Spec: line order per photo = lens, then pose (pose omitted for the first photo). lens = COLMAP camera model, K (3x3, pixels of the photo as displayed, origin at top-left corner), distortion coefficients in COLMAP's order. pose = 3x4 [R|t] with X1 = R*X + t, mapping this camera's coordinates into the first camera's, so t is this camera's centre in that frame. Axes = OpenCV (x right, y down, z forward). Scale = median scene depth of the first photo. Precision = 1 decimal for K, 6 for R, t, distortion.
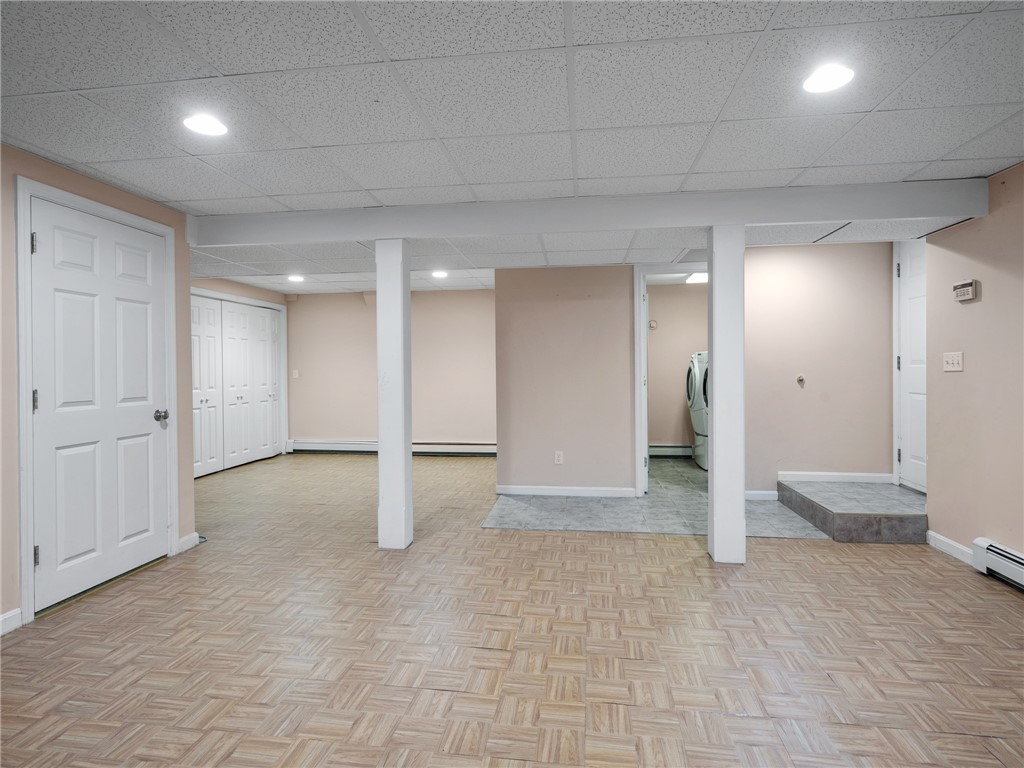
lens RADIAL K [[533.7, 0, 511.8], [0, 533.7, 377.5], [0, 0, 1]] dist [0.001381, -0.000371]
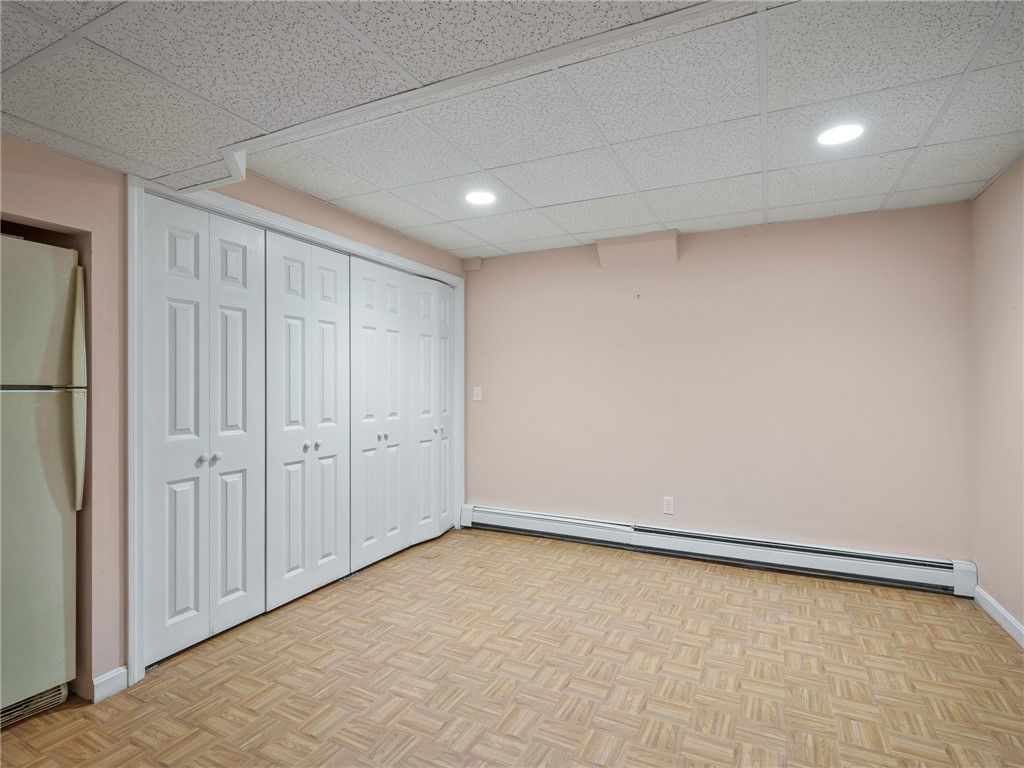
lens RADIAL K [[533.7, 0, 510.0], [0, 533.7, 386.1], [0, 0, 1]] dist [0.001381, -0.000371]
pose [[0.951201, 0.003867, -0.308547, -0.191515], [-0.010411, 0.999754, -0.019564, -0.004167], [0.308395, 0.021821, 0.951008, 0.457349]]
